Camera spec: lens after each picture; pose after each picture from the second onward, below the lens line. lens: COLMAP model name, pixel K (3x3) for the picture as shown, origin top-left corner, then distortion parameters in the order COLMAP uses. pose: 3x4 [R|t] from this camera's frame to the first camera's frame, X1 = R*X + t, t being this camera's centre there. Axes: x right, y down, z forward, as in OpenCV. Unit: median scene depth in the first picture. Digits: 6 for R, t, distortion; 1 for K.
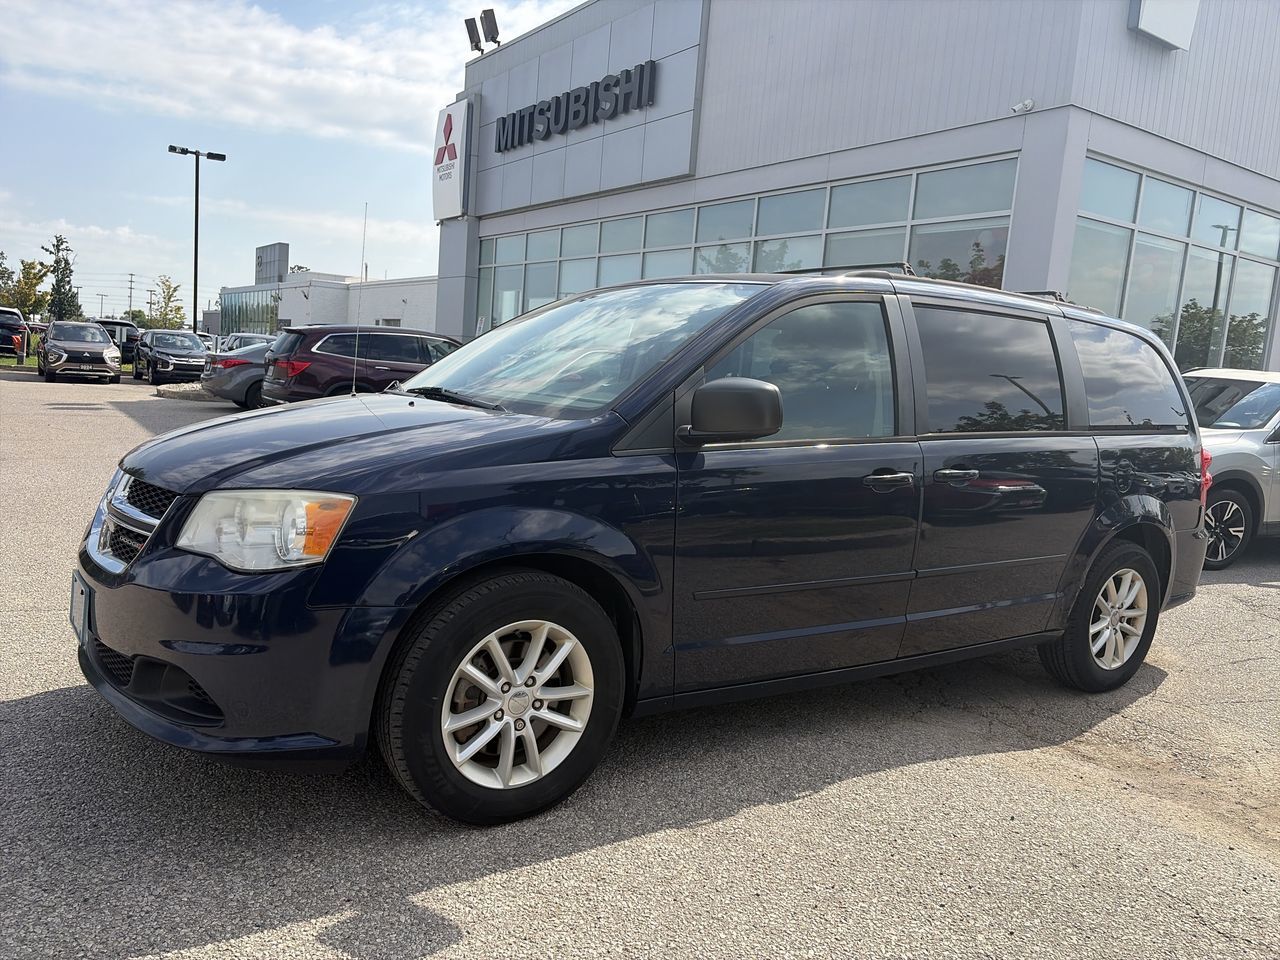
lens RADIAL K [[979.1, 0, 633.7], [0, 979.1, 485.9], [0, 0, 1]] dist [0.020429, -0.004469]
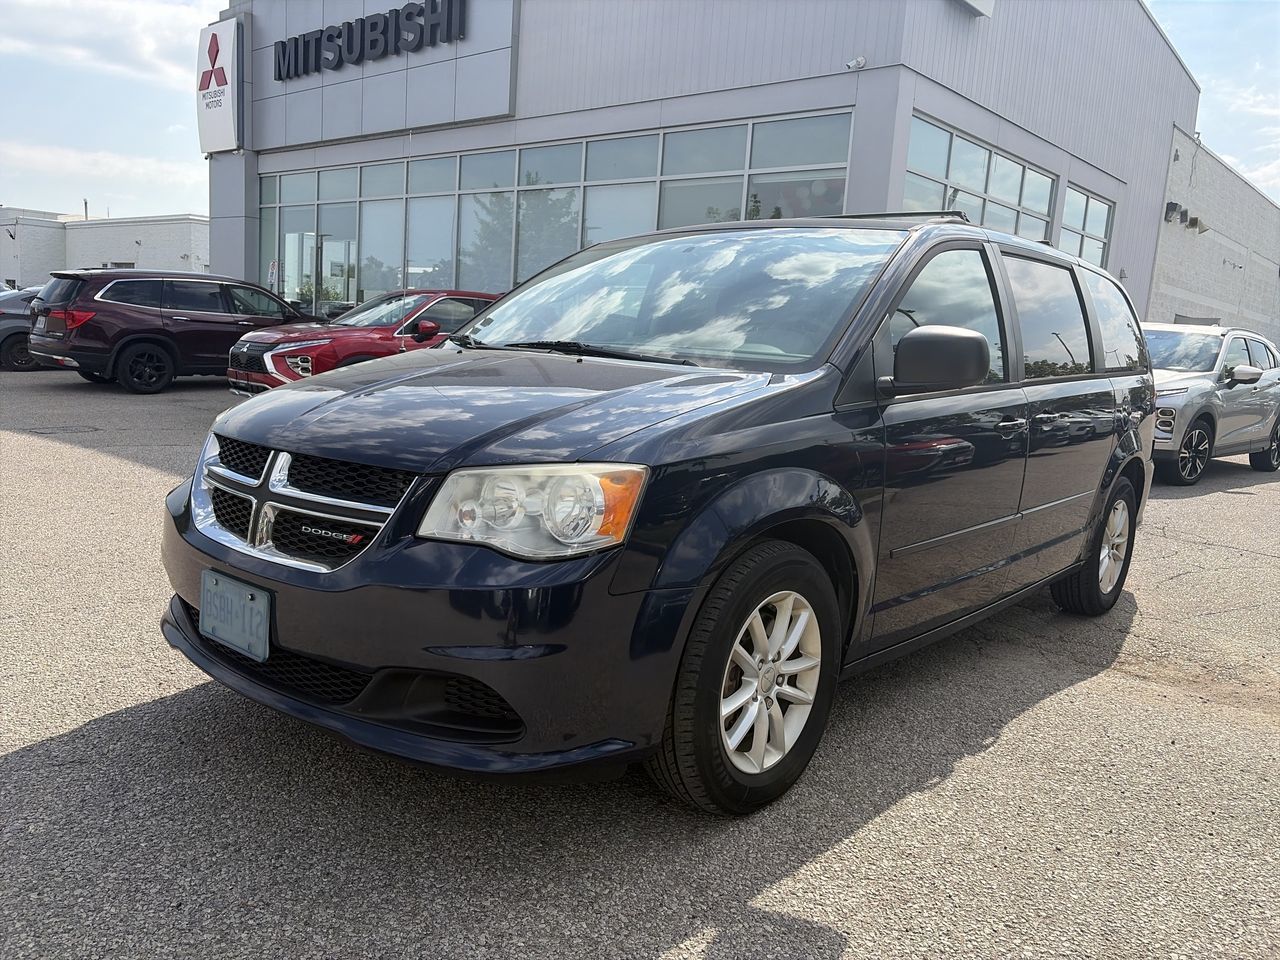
lens RADIAL K [[971.1, 0, 635.7], [0, 971.1, 480.4], [0, 0, 1]] dist [0.044792, -0.039681]
pose [[0.969566, -0.047869, 0.240105, -0.090405], [0.036343, 0.997975, 0.052210, -0.004477], [-0.242118, -0.041895, 0.969342, 0.027146]]
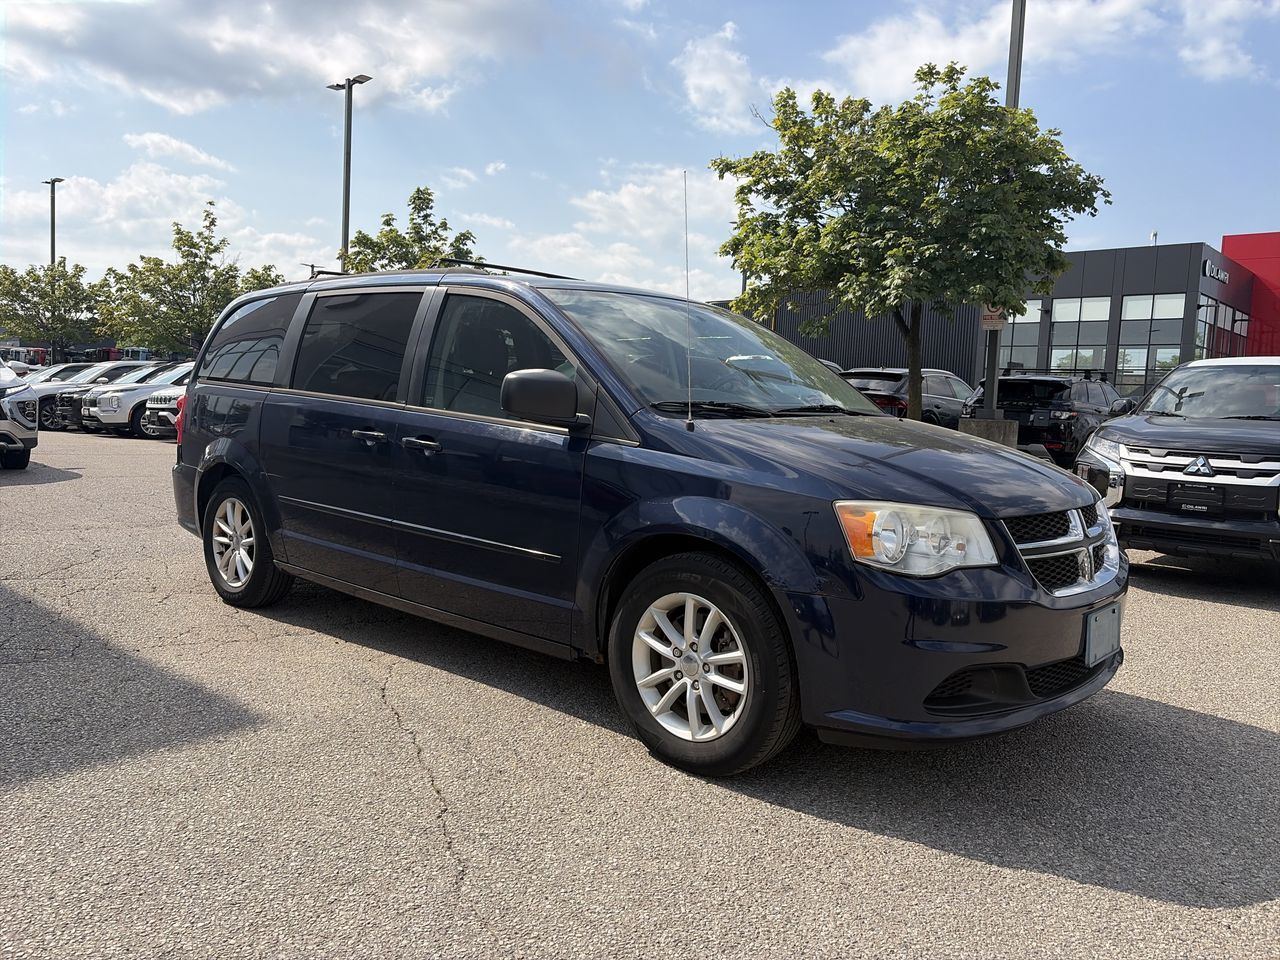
lens RADIAL K [[971.1, 0, 635.7], [0, 971.1, 480.4], [0, 0, 1]] dist [0.044792, -0.039681]
pose [[-0.233563, -0.160325, 0.959033, -0.311041], [0.051128, 0.982923, 0.176771, -0.057092], [-0.970997, 0.090321, -0.221377, 0.368556]]
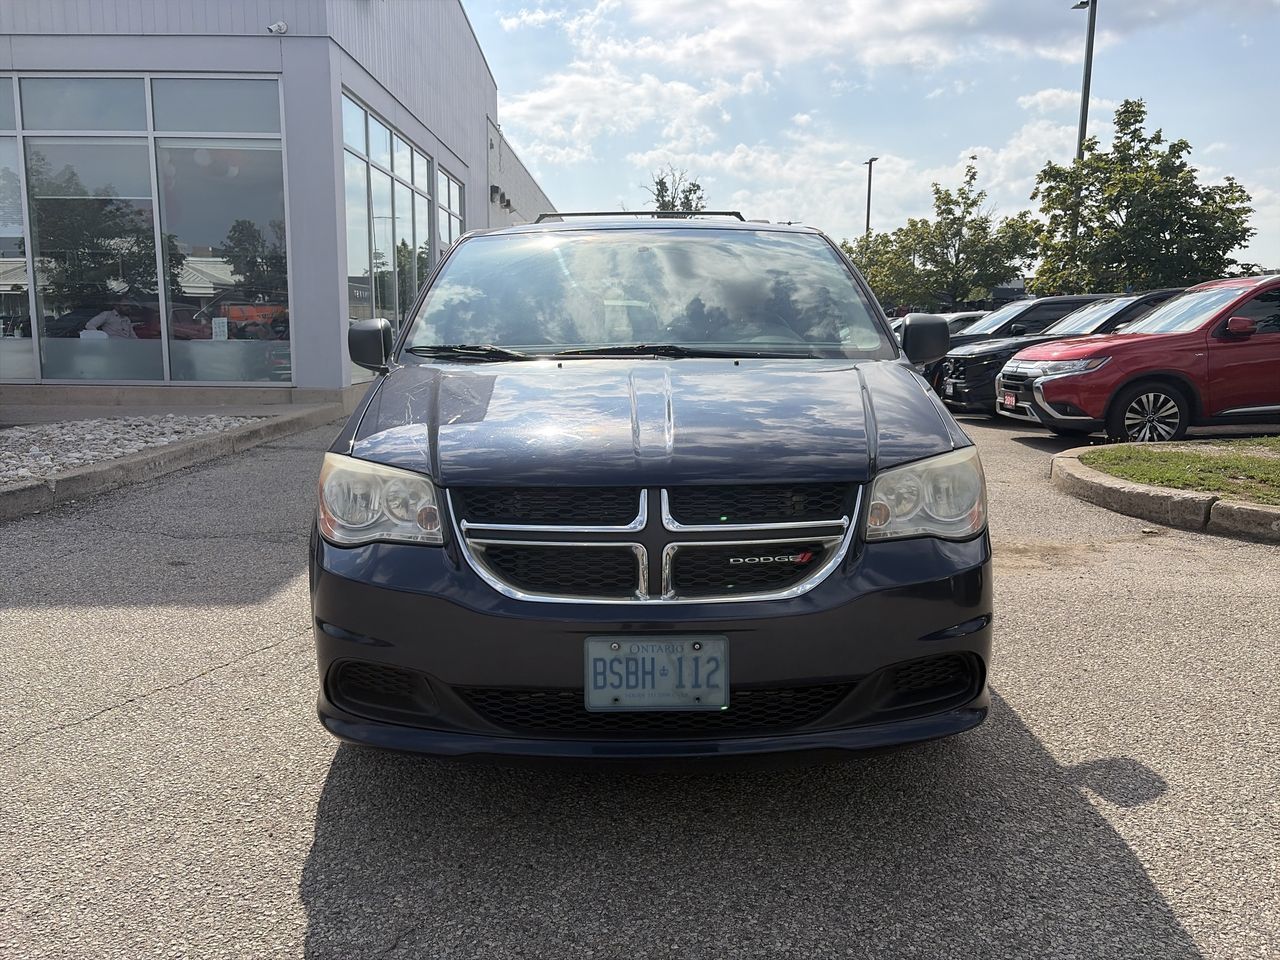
lens RADIAL K [[972.1, 0, 648.3], [0, 972.1, 477.0], [0, 0, 1]] dist [0.021164, -0.009835]
pose [[0.564466, -0.190367, 0.803205, -0.238884], [0.130980, 0.981372, 0.140546, -0.027315], [-0.814998, 0.025871, 0.578886, 0.121432]]
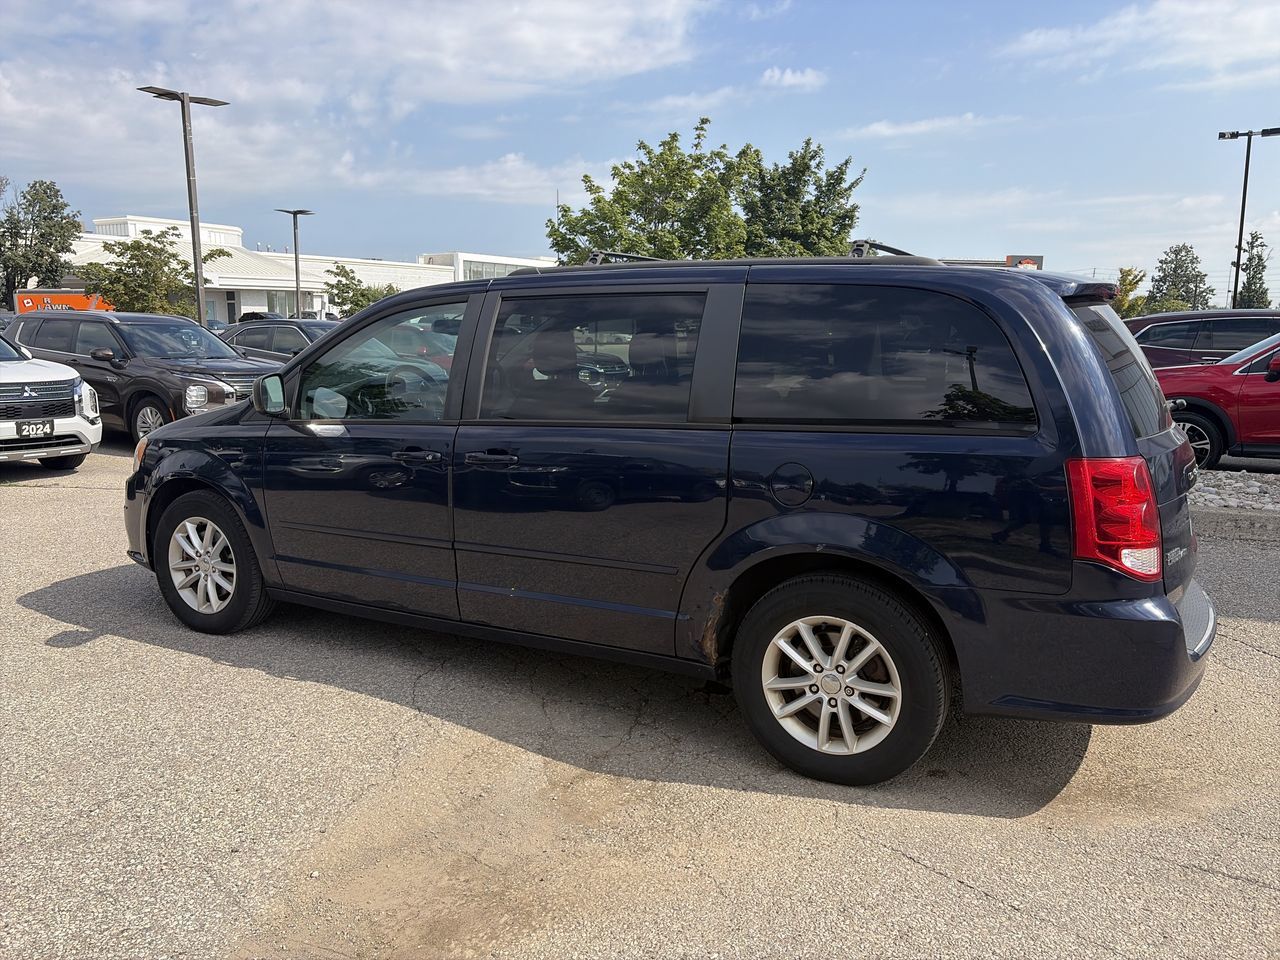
lens RADIAL K [[961.4, 0, 632.3], [0, 961.4, 473.4], [0, 0, 1]] dist [0.033536, -0.027861]
pose [[0.448103, 0.065011, -0.891615, 0.344868], [-0.073727, 0.996642, 0.035616, -0.011329], [0.890937, 0.049777, 0.451391, 0.177928]]
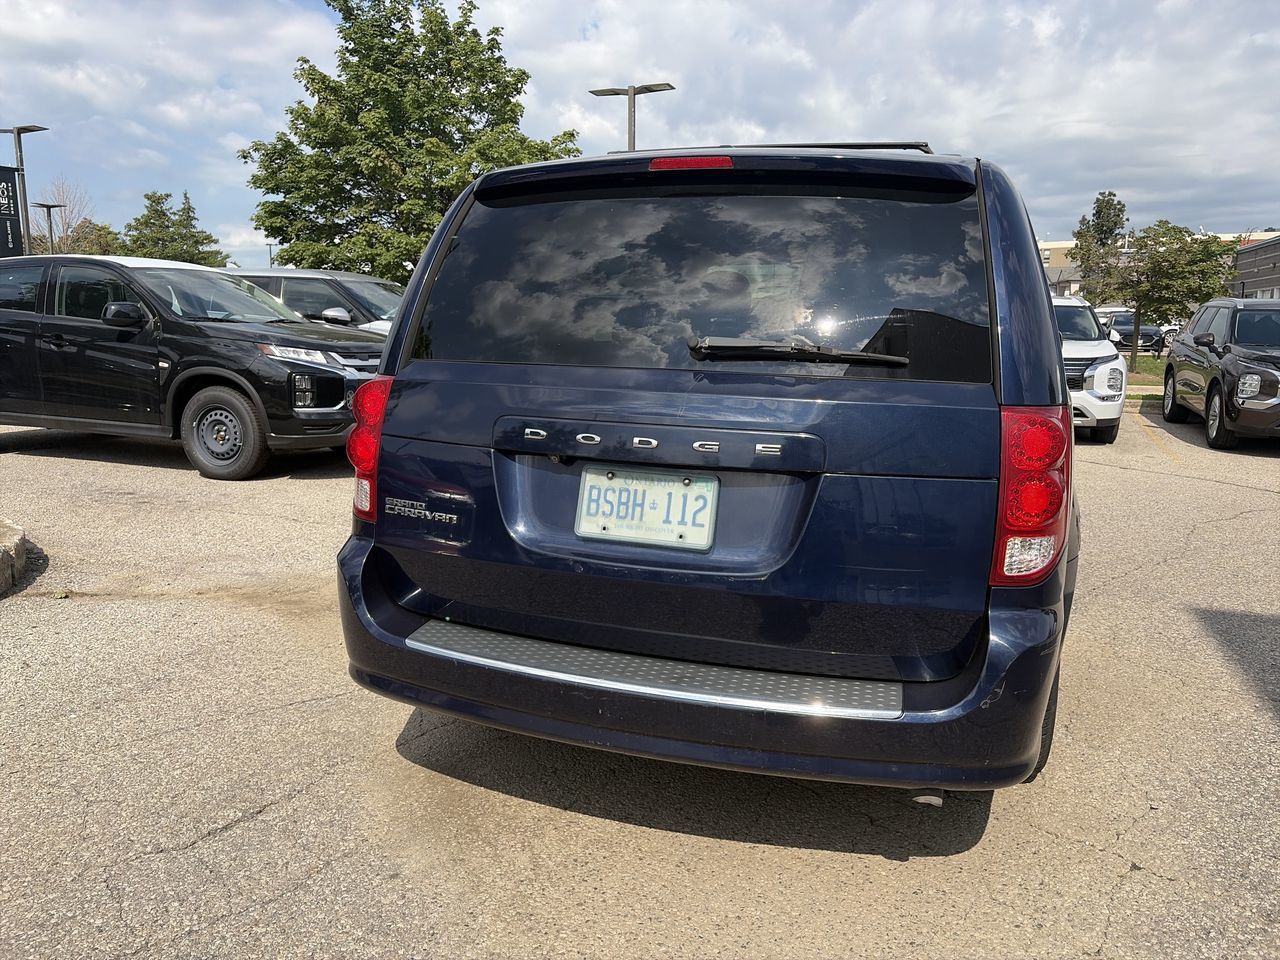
lens RADIAL K [[981.8, 0, 644.9], [0, 981.8, 461.3], [0, 0, 1]] dist [0.069265, -0.075695]
pose [[-0.792261, 0.002320, -0.610178, 0.282805], [-0.139995, 0.972627, 0.185469, -0.040864], [0.593906, 0.232361, -0.770249, 0.538779]]
